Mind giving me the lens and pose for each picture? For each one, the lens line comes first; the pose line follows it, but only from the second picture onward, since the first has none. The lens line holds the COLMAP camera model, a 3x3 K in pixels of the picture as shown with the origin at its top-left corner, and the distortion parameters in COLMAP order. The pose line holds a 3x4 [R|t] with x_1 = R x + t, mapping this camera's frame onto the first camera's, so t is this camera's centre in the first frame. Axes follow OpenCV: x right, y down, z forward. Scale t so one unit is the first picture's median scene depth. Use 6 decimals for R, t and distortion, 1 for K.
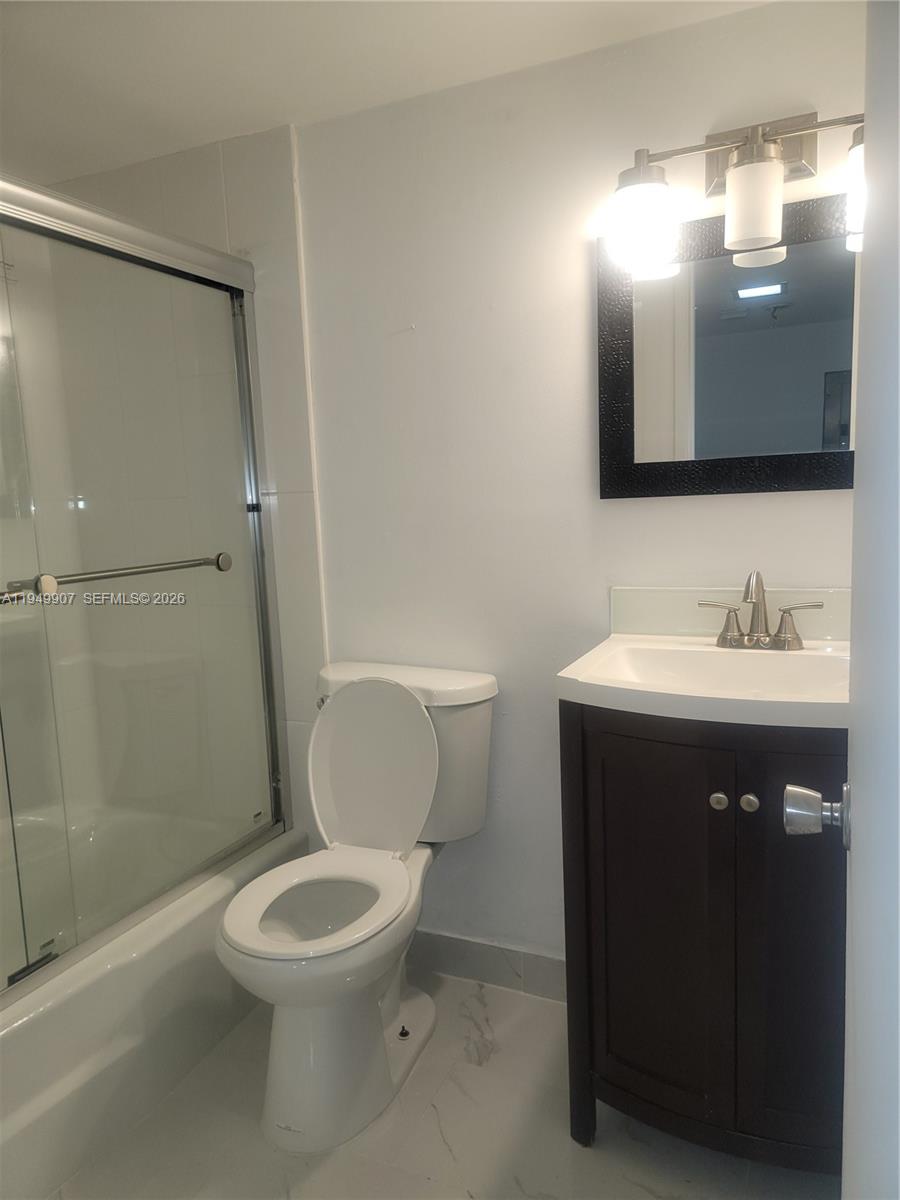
lens RADIAL K [[850.5, 0, 451.3], [0, 850.5, 609.8], [0, 0, 1]] dist [0.039795, -0.005031]
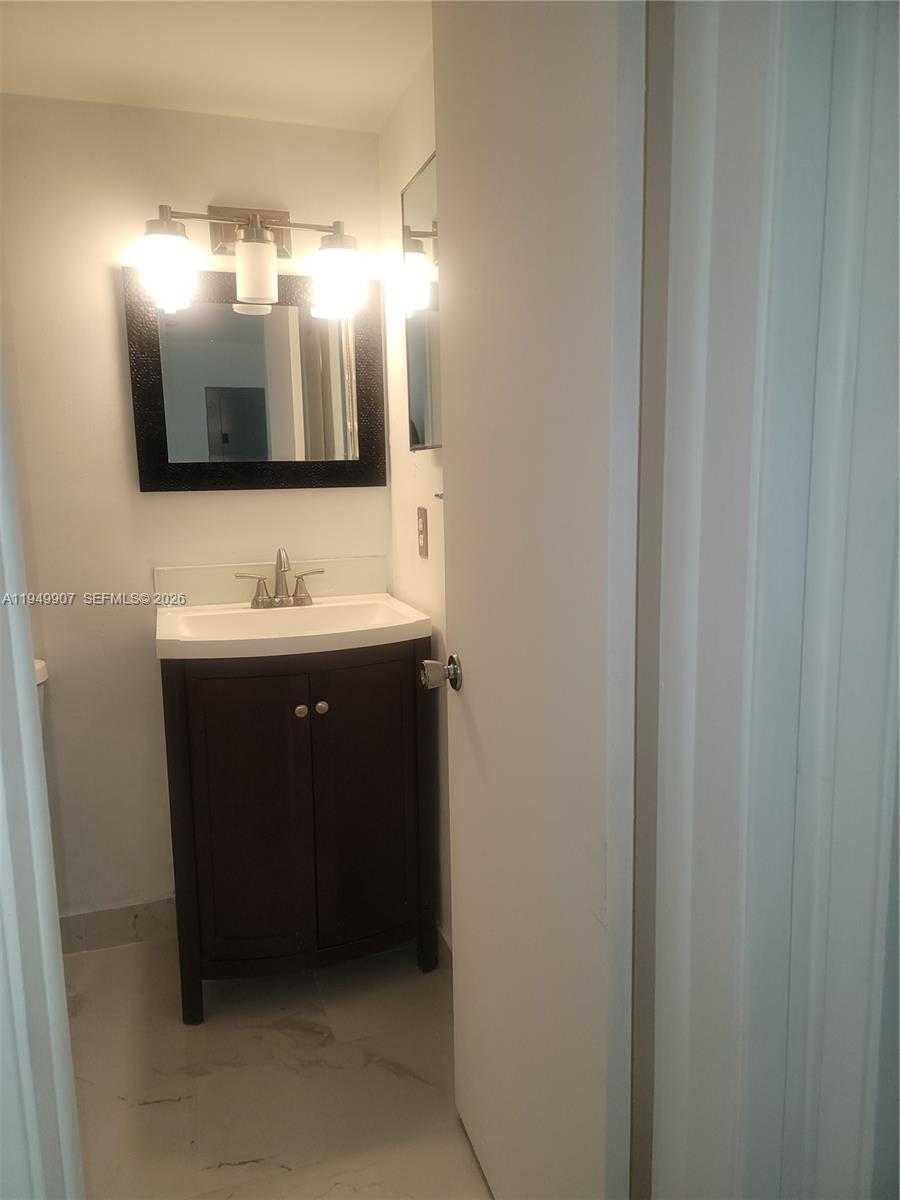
lens RADIAL K [[850.5, 0, 451.3], [0, 850.5, 609.8], [0, 0, 1]] dist [0.039795, -0.005031]
pose [[0.731854, -0.083737, 0.676297, -0.346938], [0.083599, 0.995958, 0.032850, 0.028679], [-0.676314, 0.032496, 0.735896, -0.149270]]
